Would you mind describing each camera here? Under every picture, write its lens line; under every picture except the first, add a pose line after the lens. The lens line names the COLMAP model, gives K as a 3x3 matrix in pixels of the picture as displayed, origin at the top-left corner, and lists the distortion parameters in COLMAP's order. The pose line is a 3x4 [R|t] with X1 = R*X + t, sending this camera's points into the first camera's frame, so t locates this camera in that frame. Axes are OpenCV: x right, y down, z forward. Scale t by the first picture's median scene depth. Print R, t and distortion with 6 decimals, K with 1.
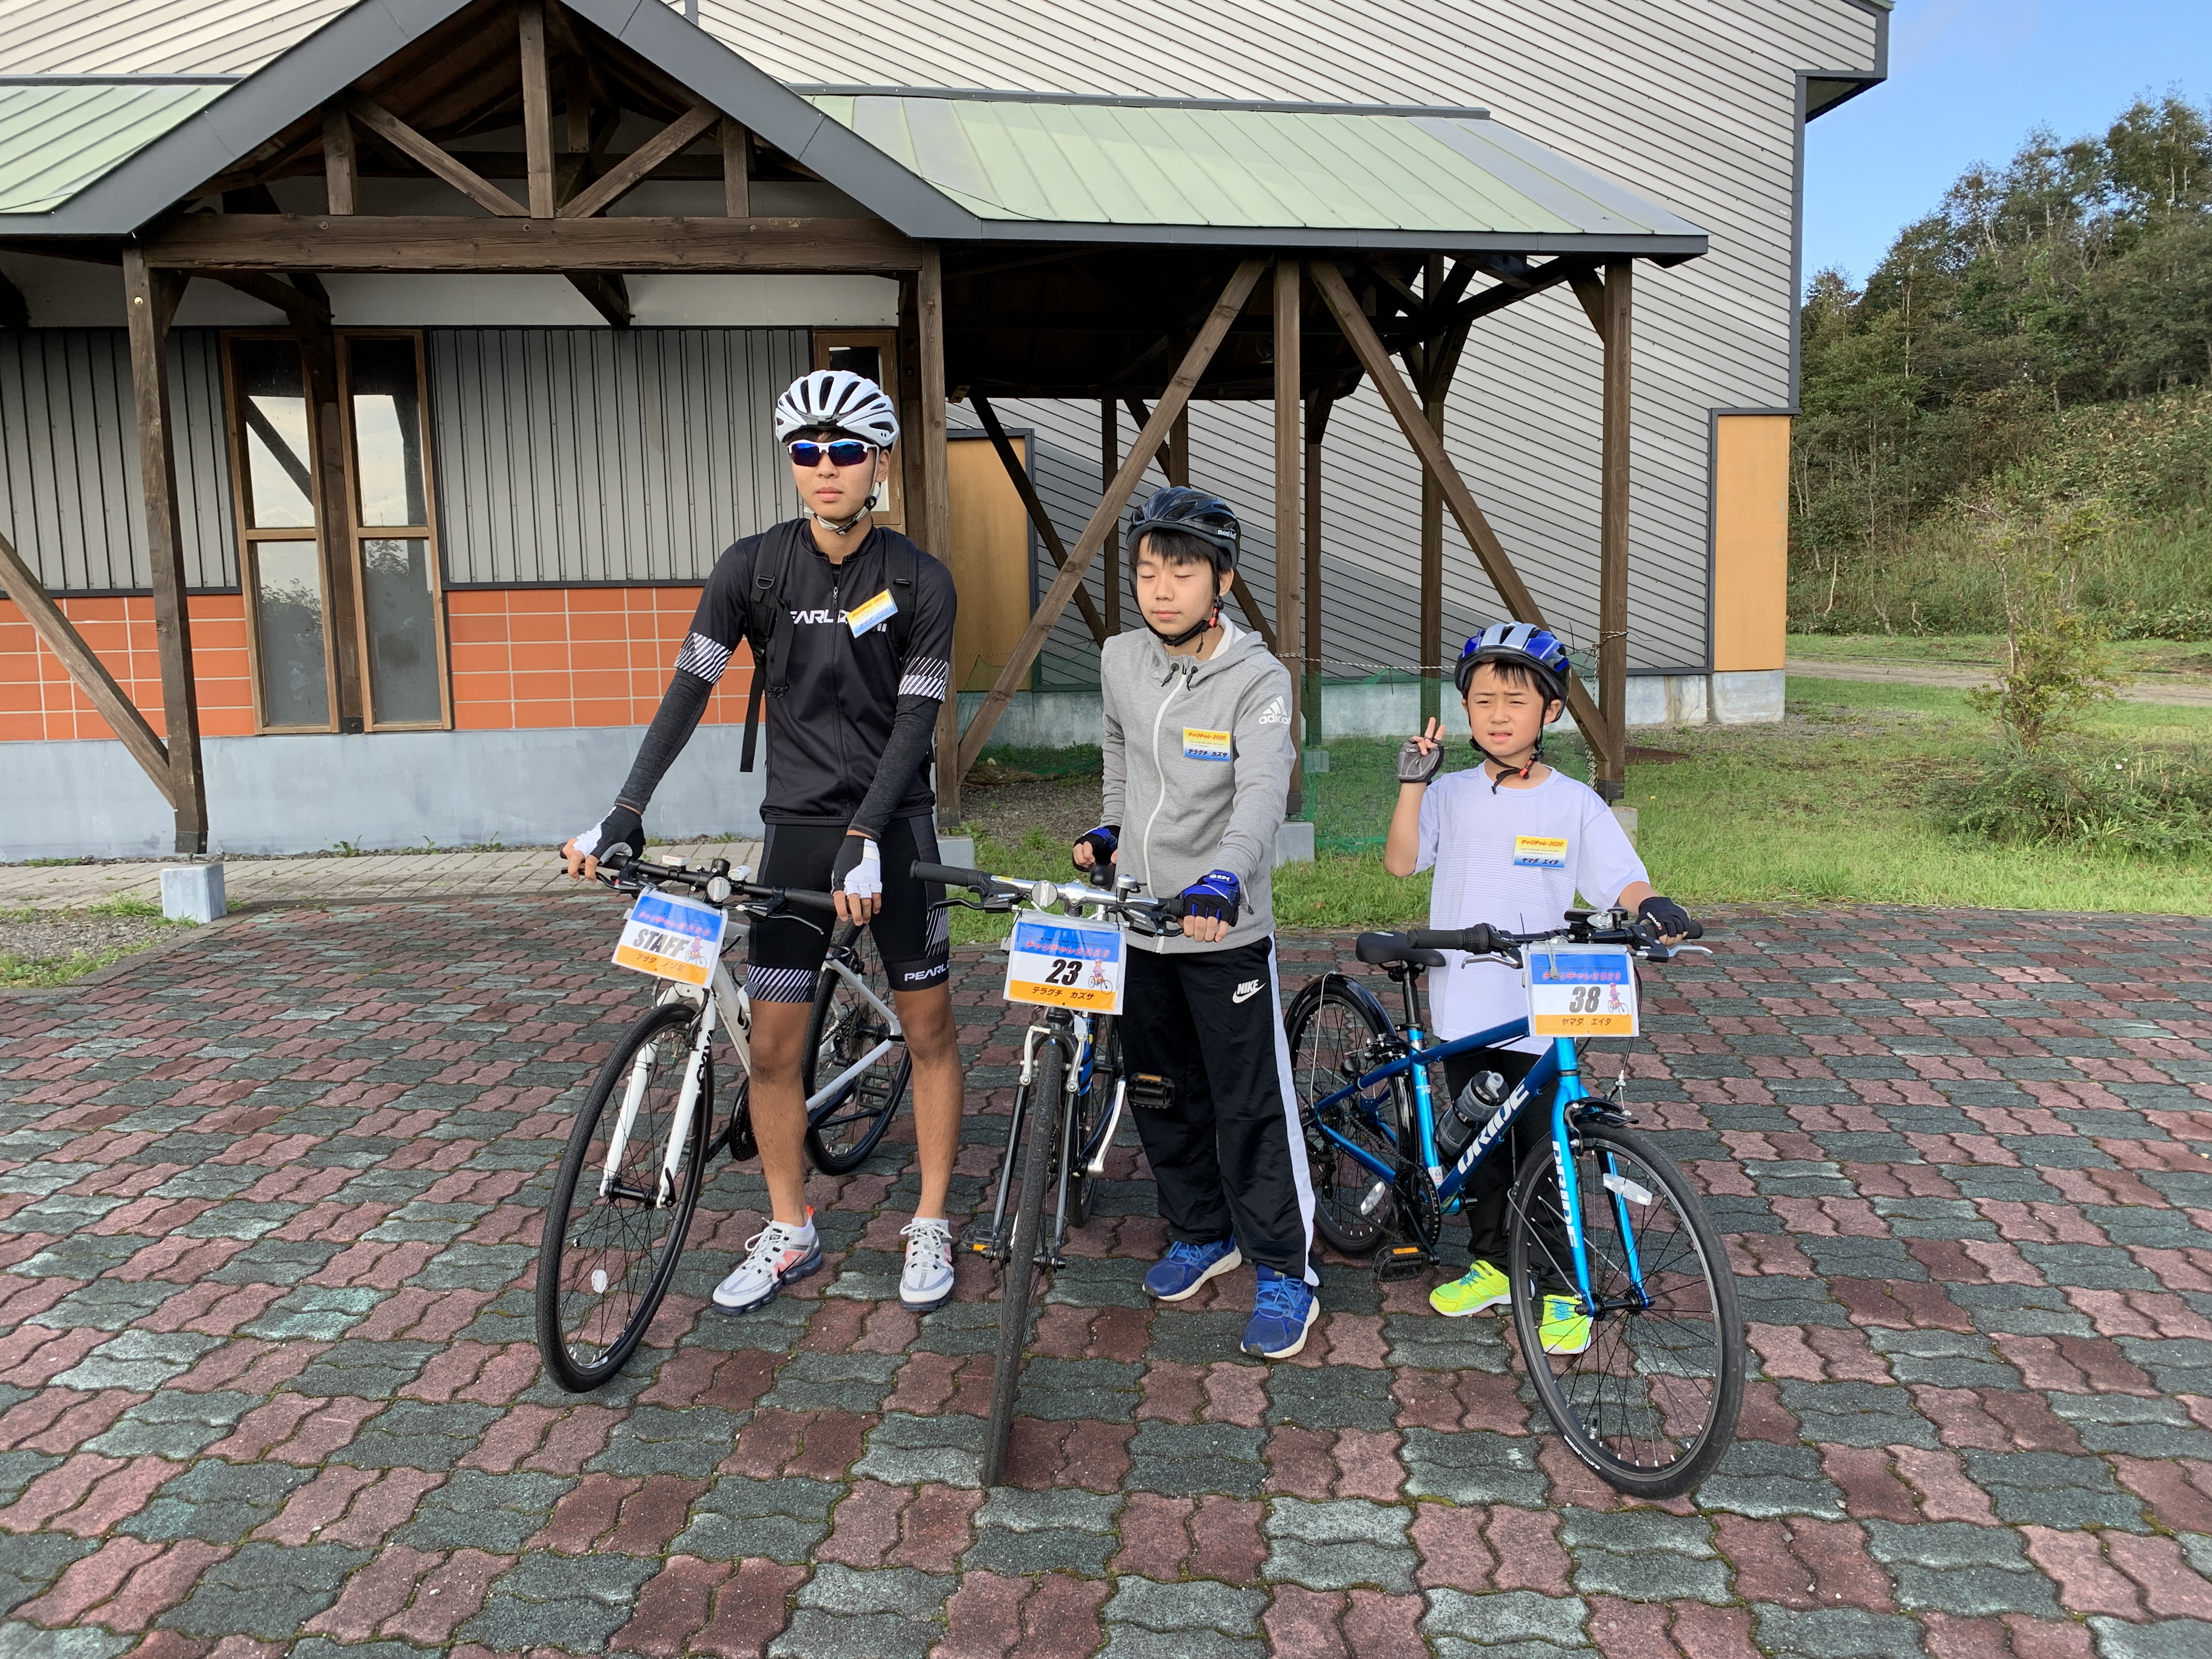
lens RADIAL K [[1675.7, 0, 1104.8], [0, 1675.7, 809.8], [0, 0, 1]] dist [0.002510, 0.004164]
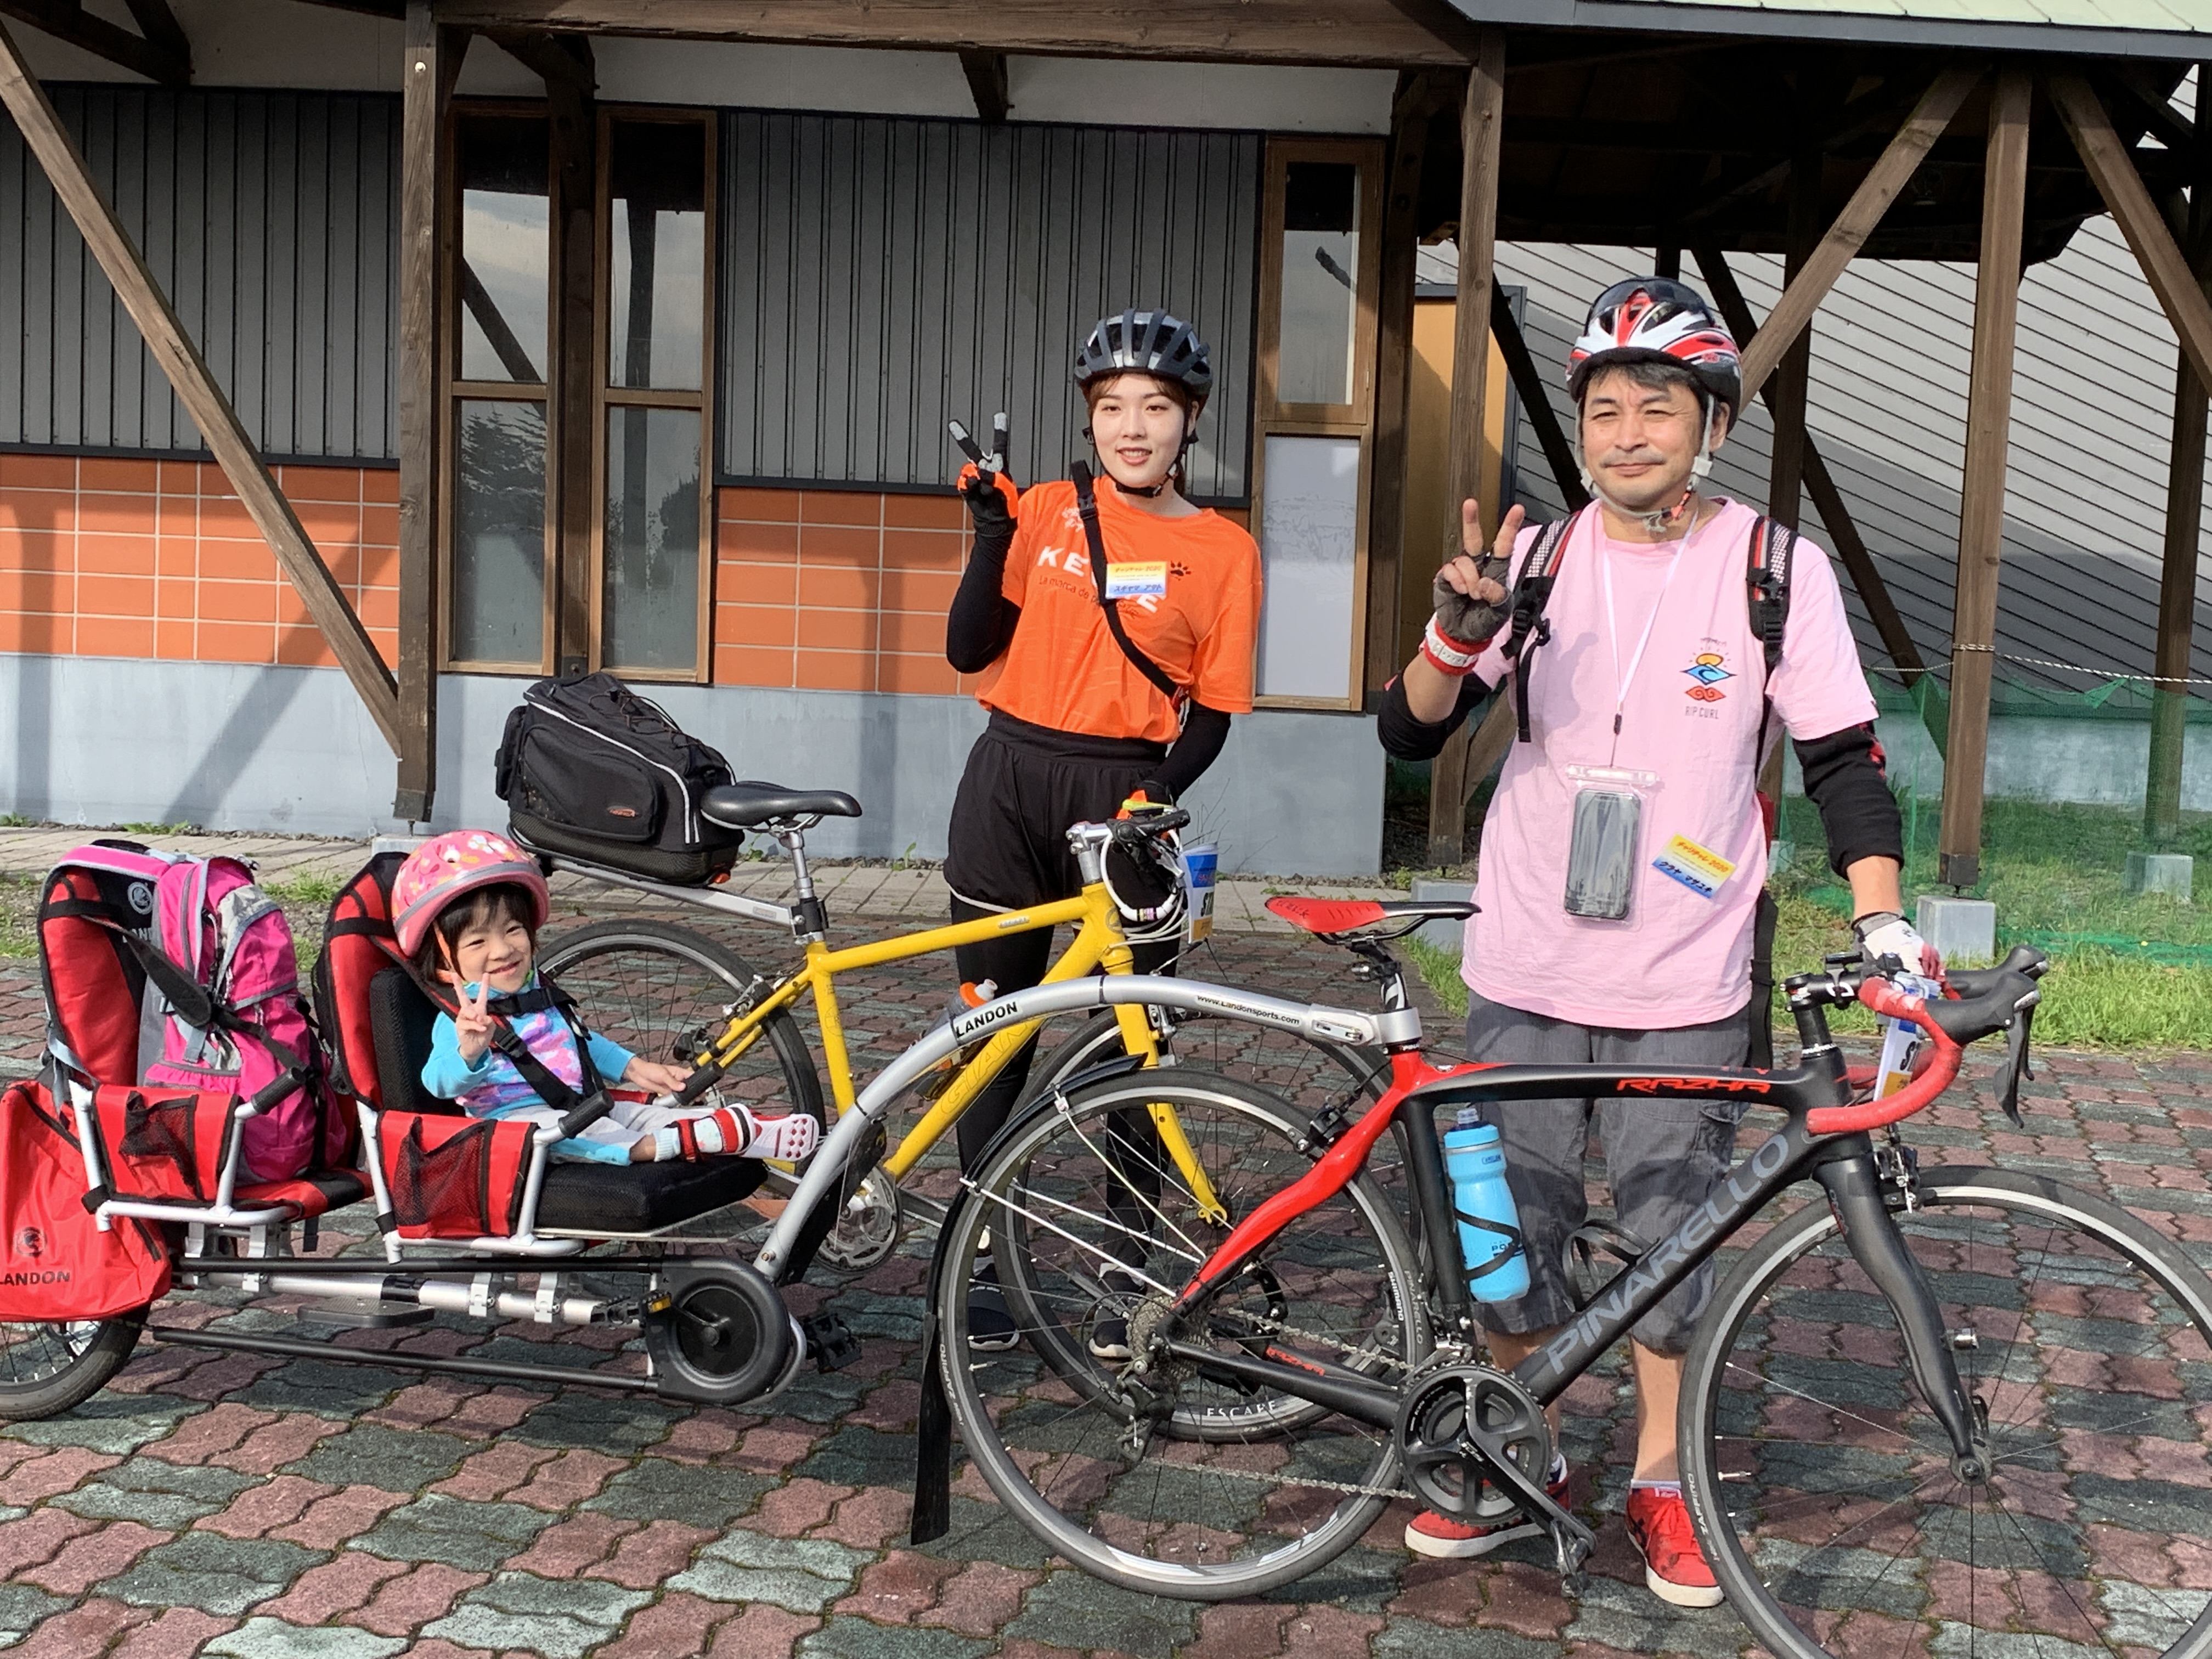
lens RADIAL K [[2807.9, 0, 1120.4], [0, 2807.9, 813.2], [0, 0, 1]] dist [0.170316, -0.516130]
pose [[0.989088, 0.072769, -0.128101, -0.084934], [-0.077189, 0.996569, -0.029875, 0.036560], [0.125487, 0.039437, 0.991311, -0.184145]]
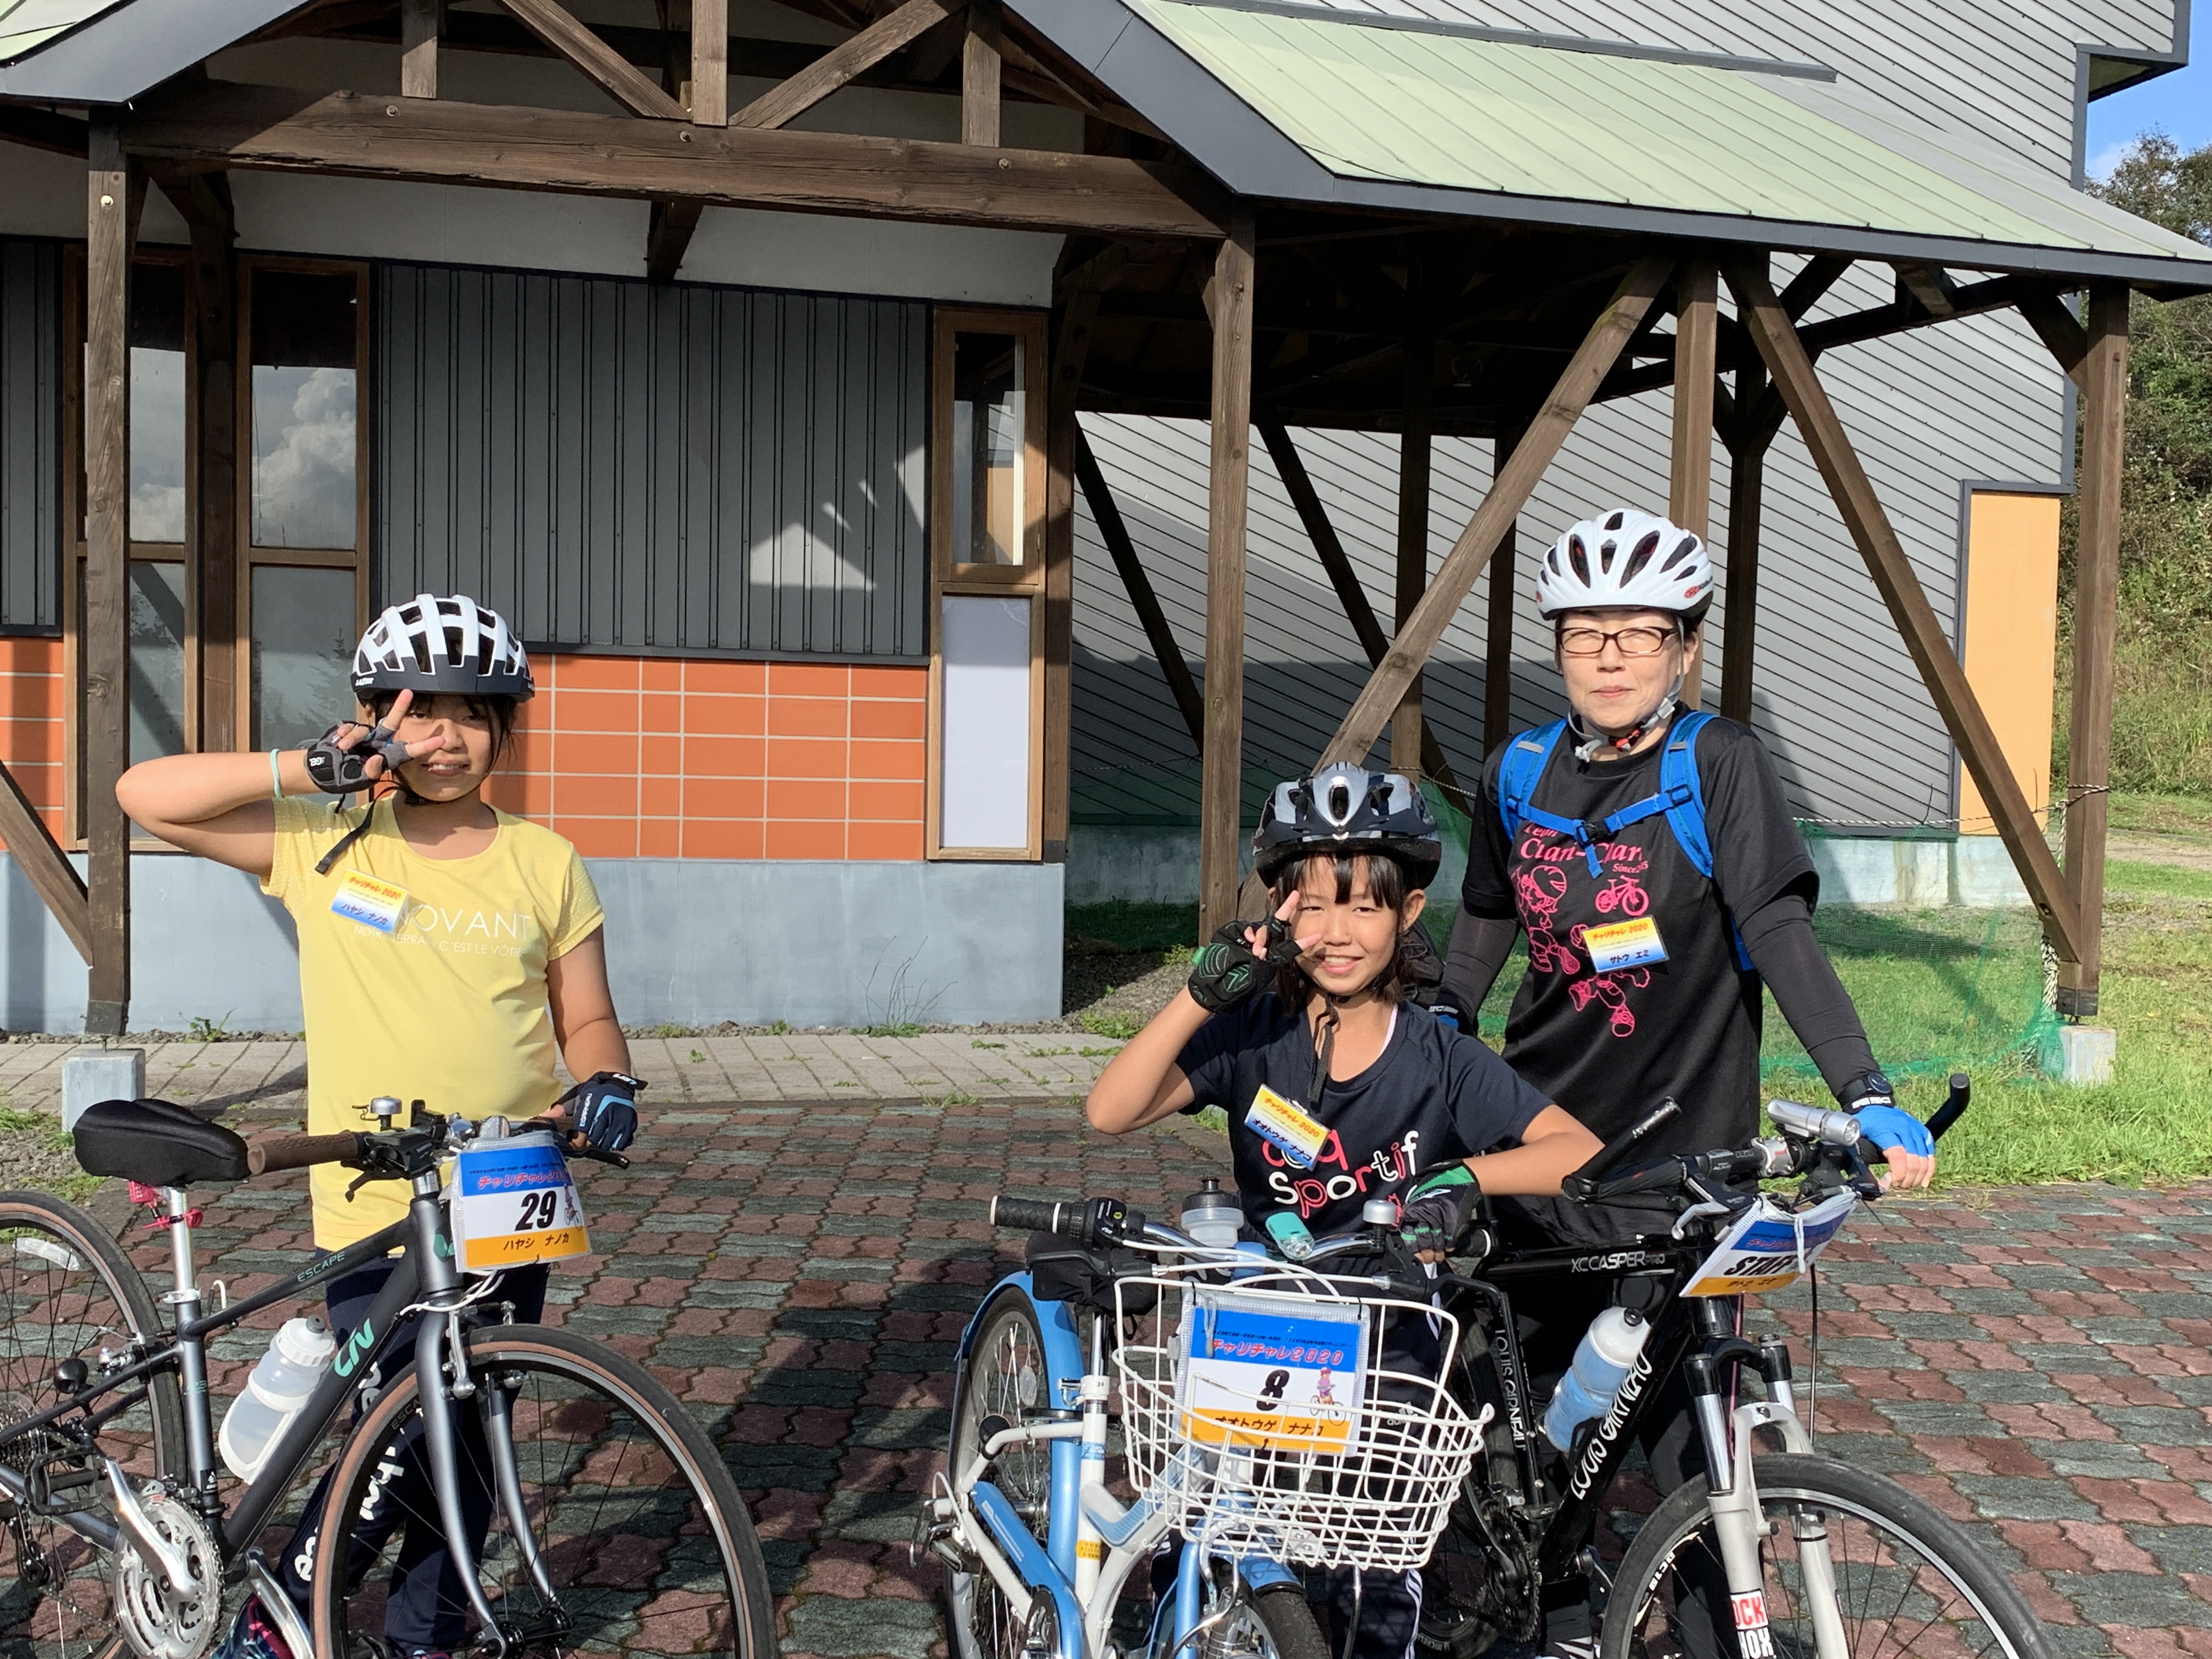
lens RADIAL K [[2376.4, 0, 1100.7], [0, 2376.4, 827.7], [0, 0, 1]] dist [0.093296, -0.217710]
pose [[0.991677, 0.040340, 0.122268, -0.284639], [-0.031924, 0.997034, -0.070033, -0.001106], [-0.124730, 0.065547, 0.990023, 0.024630]]
